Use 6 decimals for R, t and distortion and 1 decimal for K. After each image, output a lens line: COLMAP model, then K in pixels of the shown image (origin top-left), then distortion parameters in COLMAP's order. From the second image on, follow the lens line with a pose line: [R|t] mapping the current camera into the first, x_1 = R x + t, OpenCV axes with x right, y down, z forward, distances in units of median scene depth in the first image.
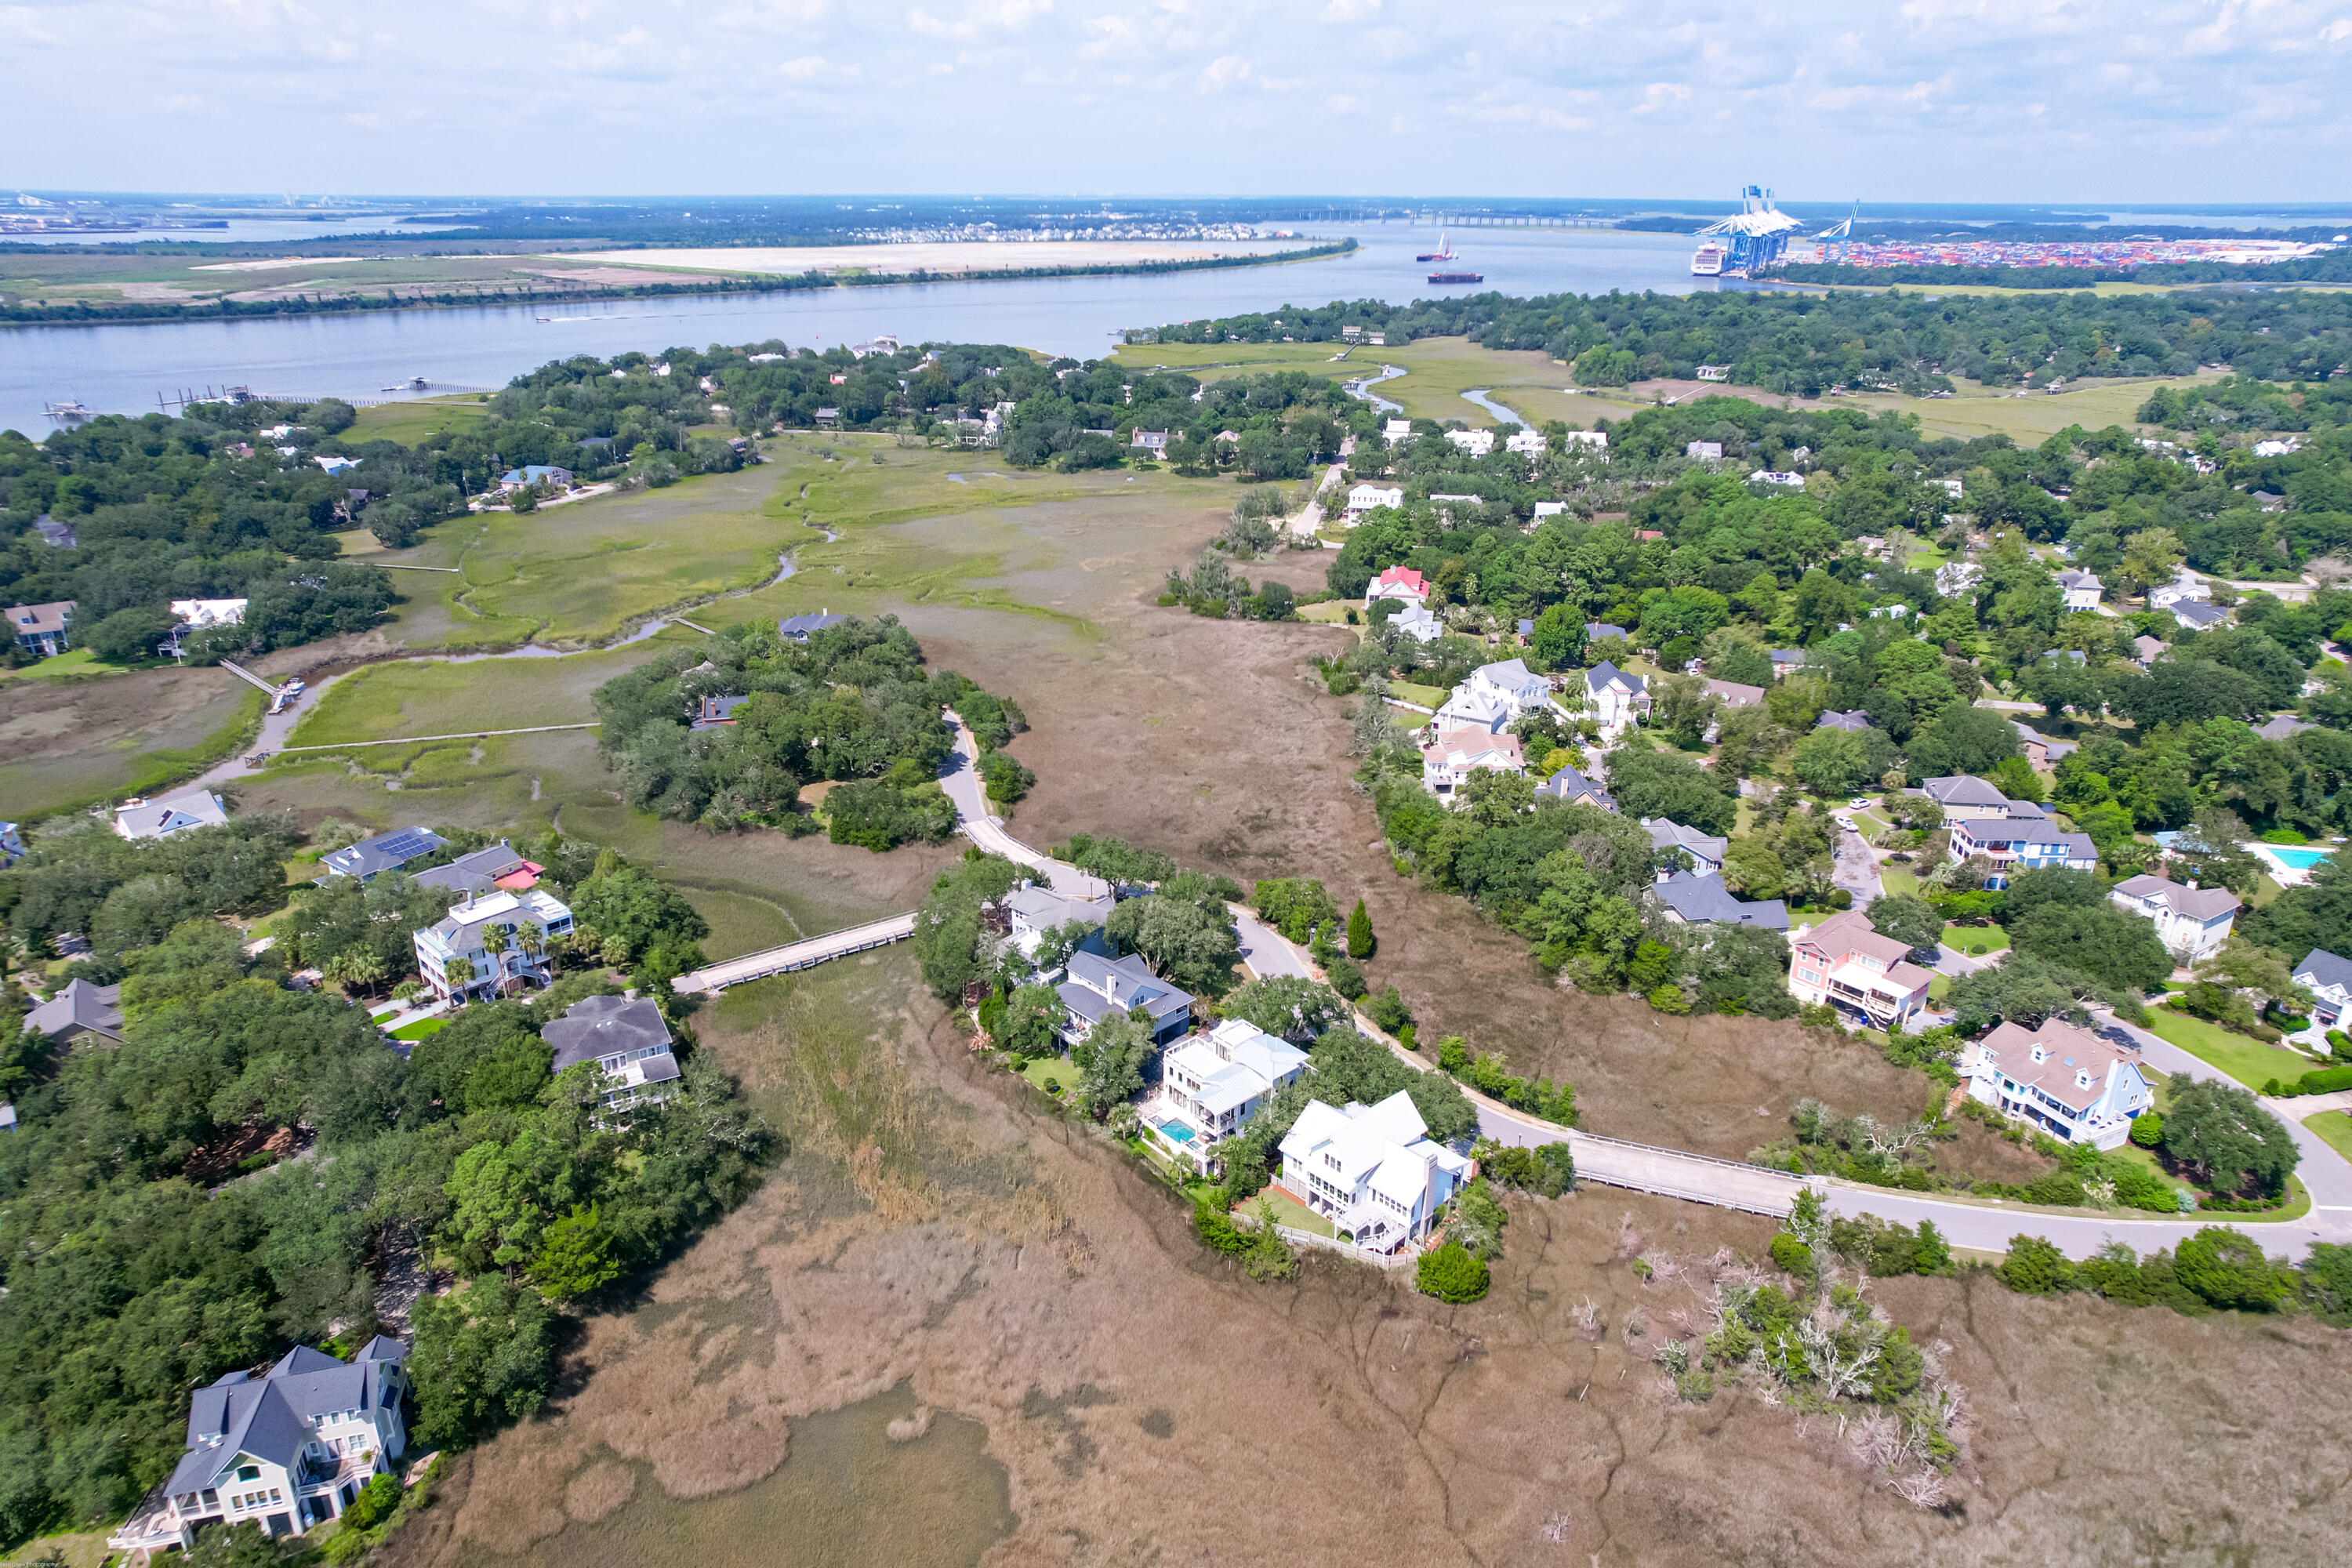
lens RADIAL K [[1494.9, 0, 1180.4], [0, 1494.9, 773.7], [0, 0, 1]] dist [-0.065350, 0.068713]
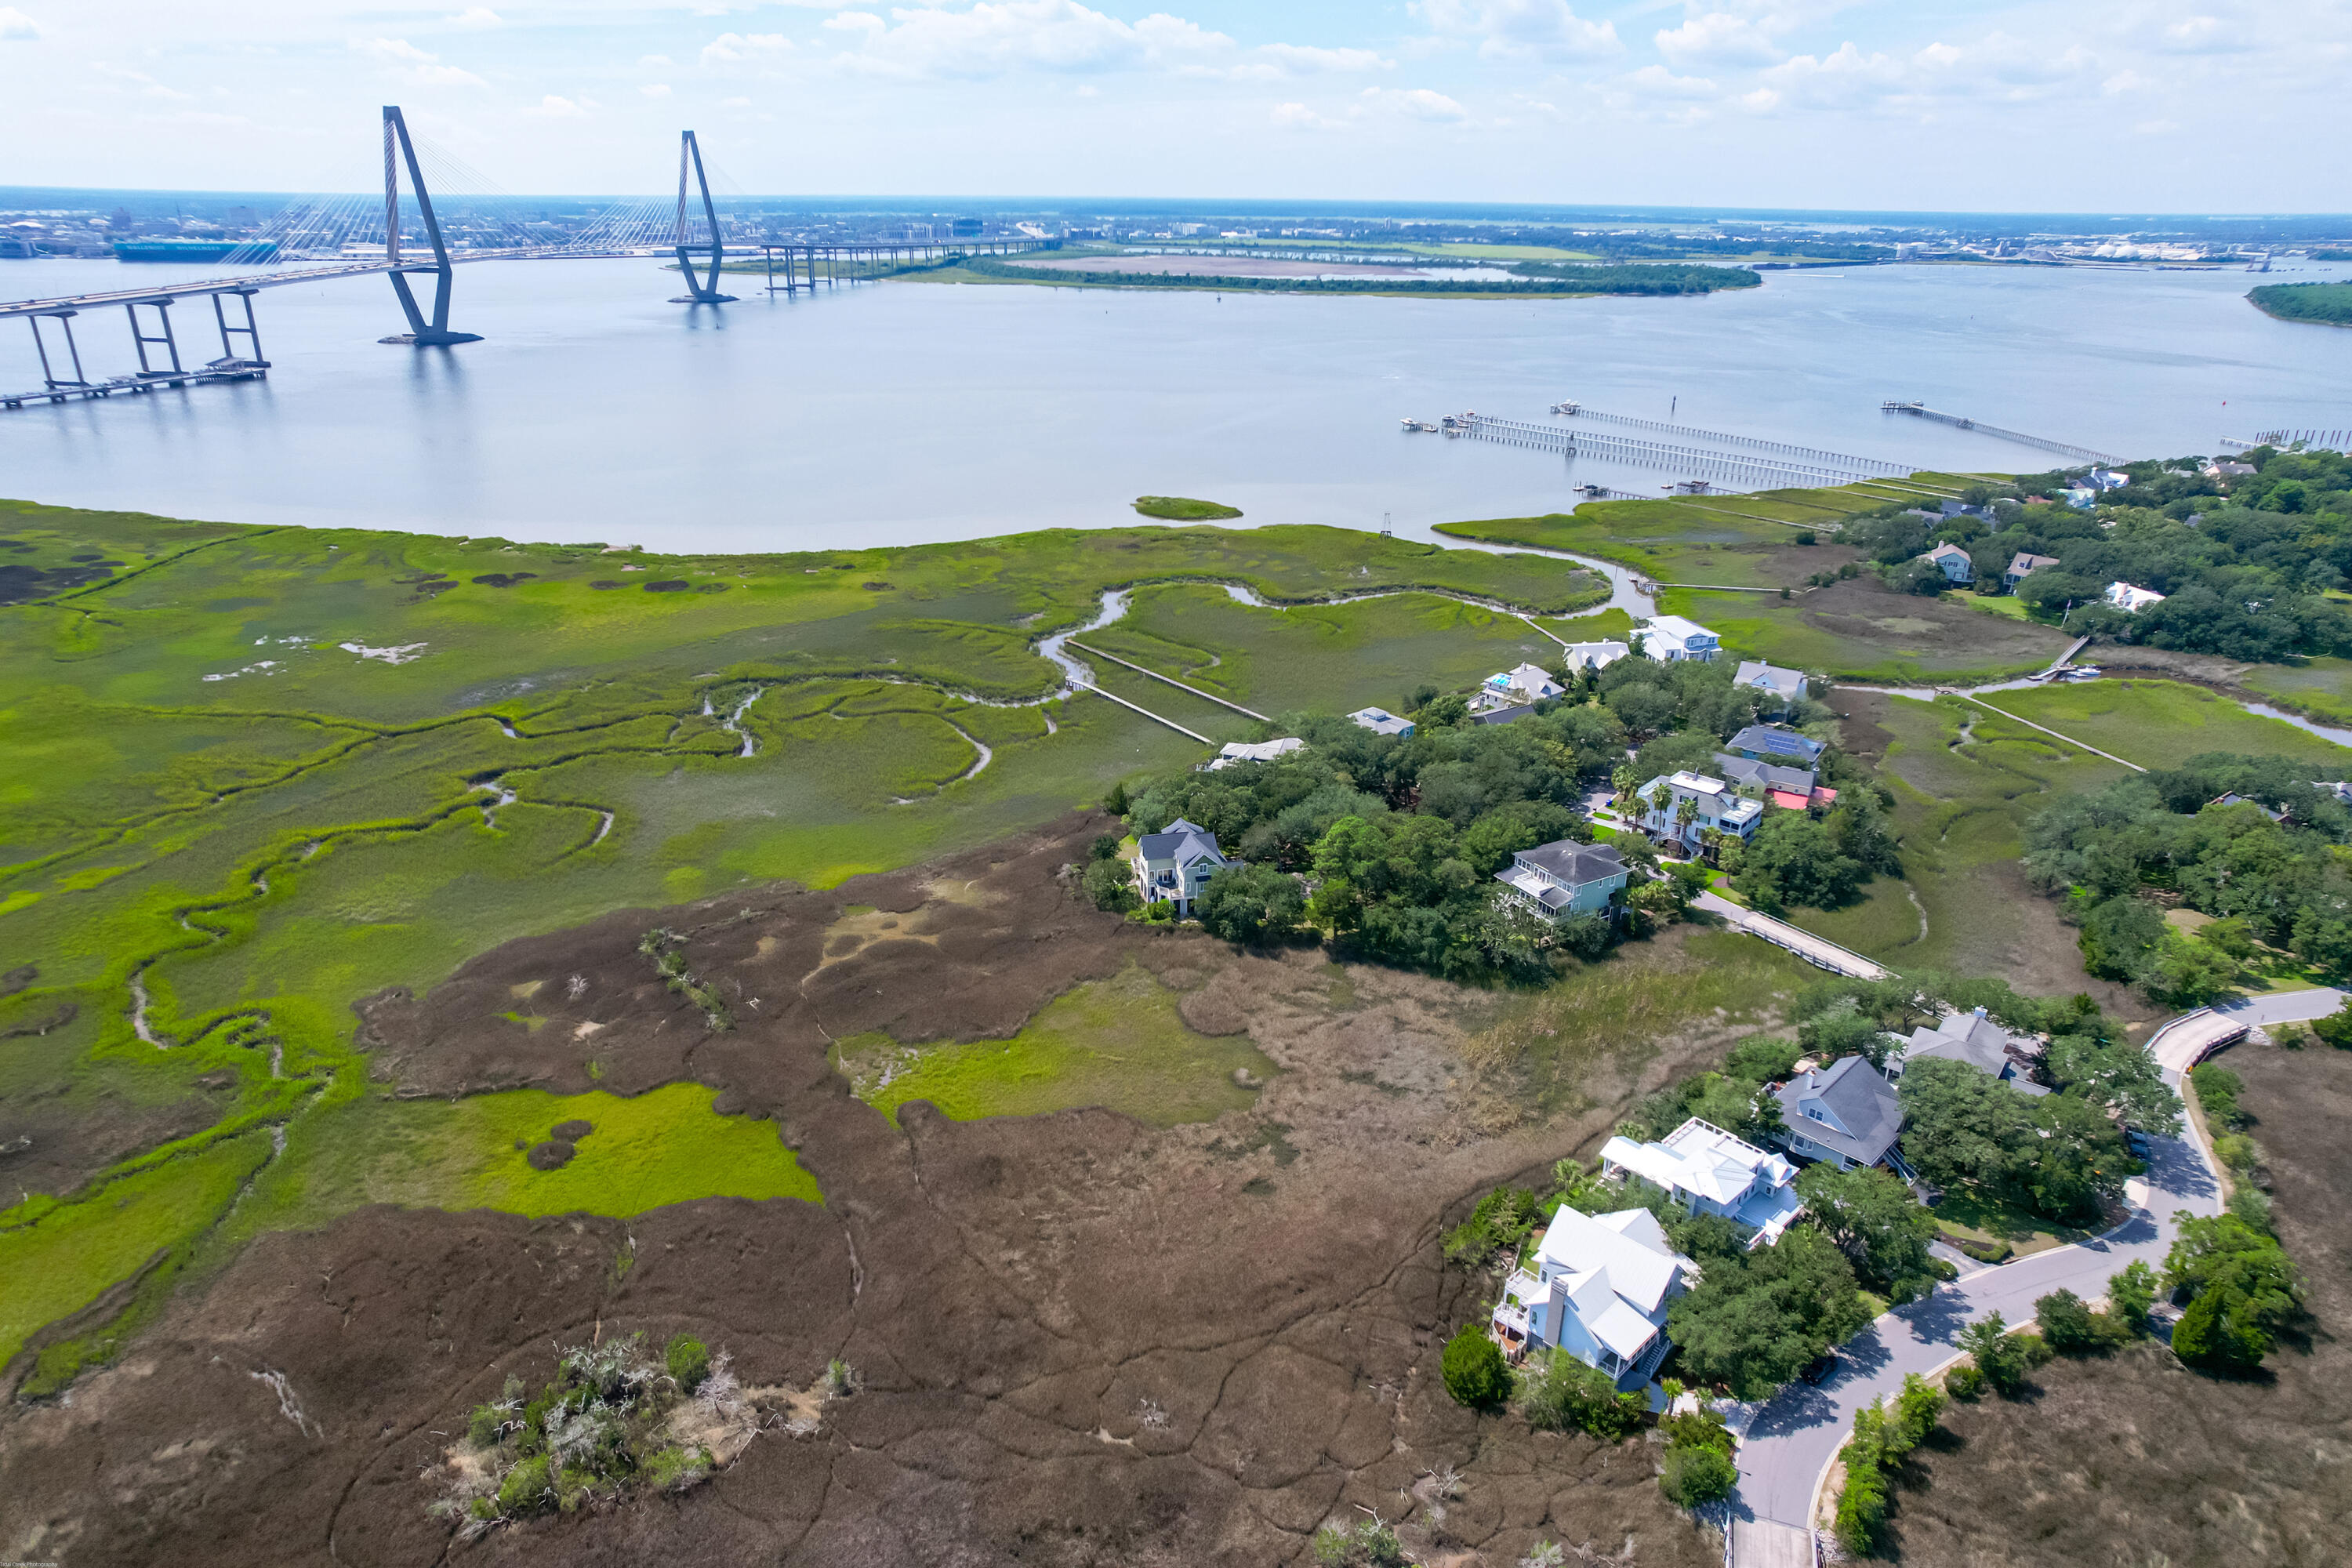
lens RADIAL K [[1494.9, 0, 1184.7], [0, 1494.9, 776.2], [0, 0, 1]] dist [-0.065350, 0.068713]
pose [[0.018891, 0.363432, -0.931429, 0.682520], [-0.377735, 0.865146, 0.329907, -0.163521], [0.925721, 0.345602, 0.153625, 0.427215]]
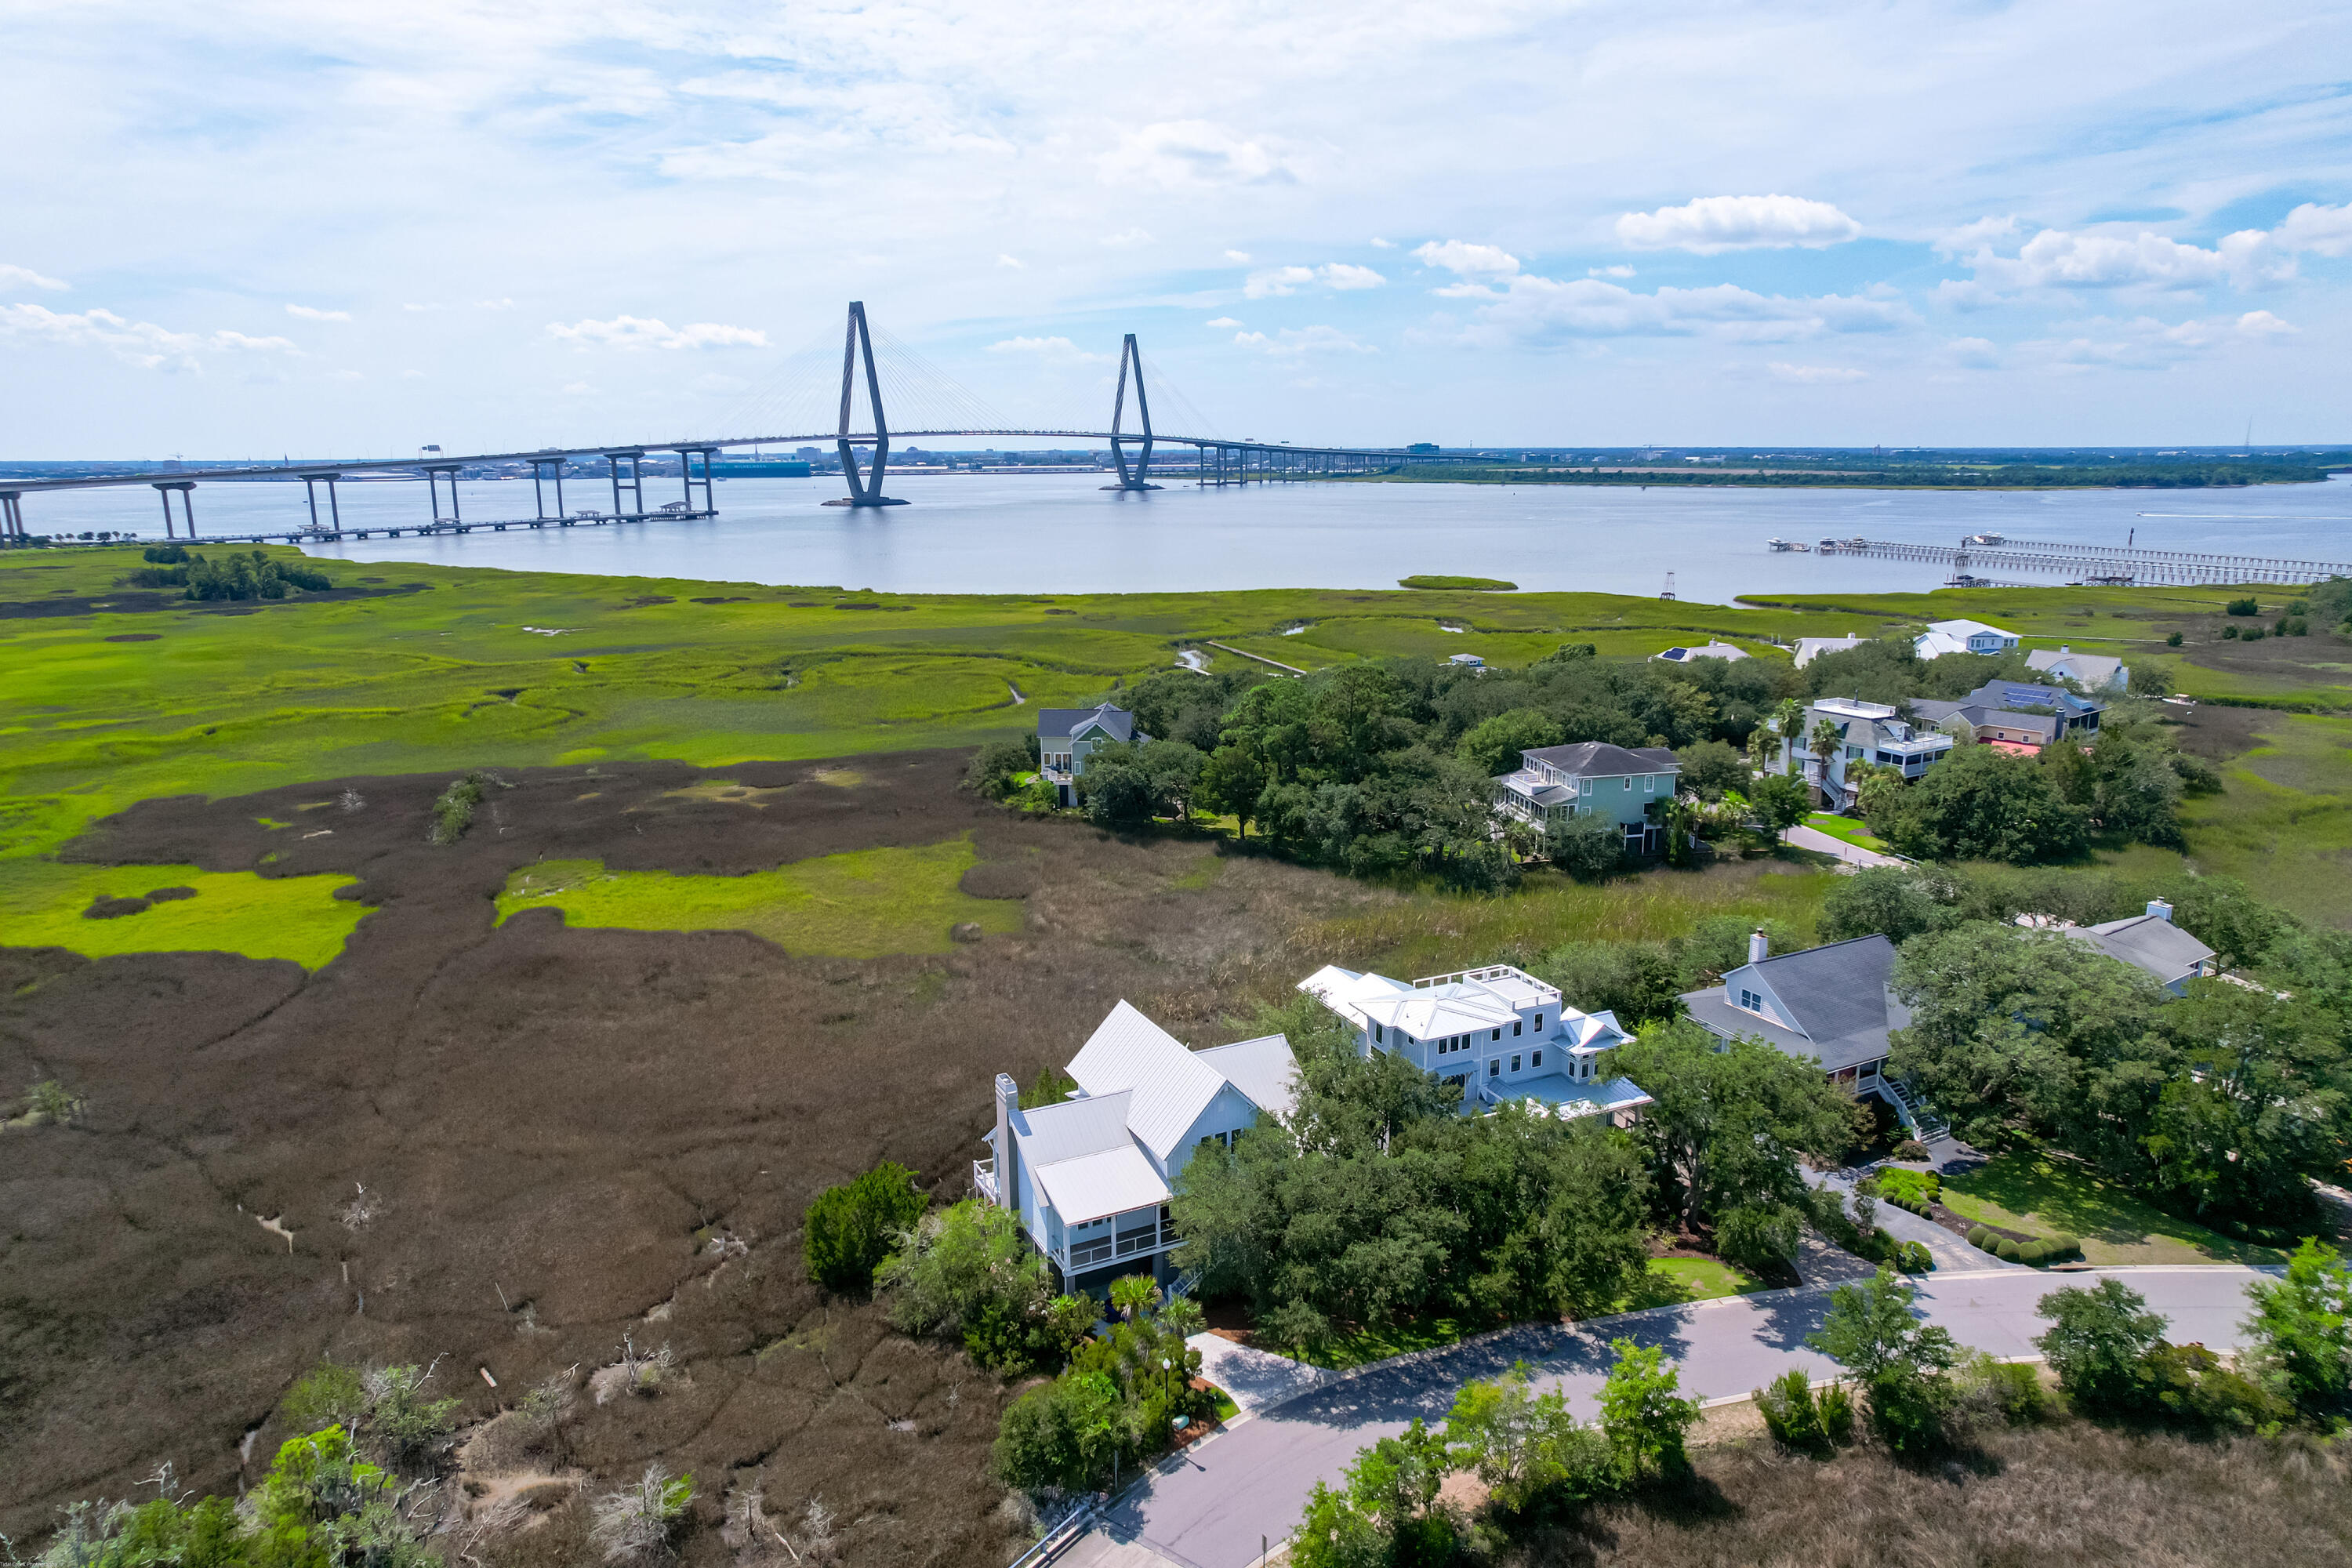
lens RADIAL K [[1494.9, 0, 1183.3], [0, 1494.9, 783.2], [0, 0, 1]] dist [-0.065350, 0.068713]
pose [[-0.291305, 0.209061, -0.933507, 0.455223], [-0.346143, 0.886673, 0.306588, 0.001650], [0.891811, 0.412438, -0.185928, 0.854351]]
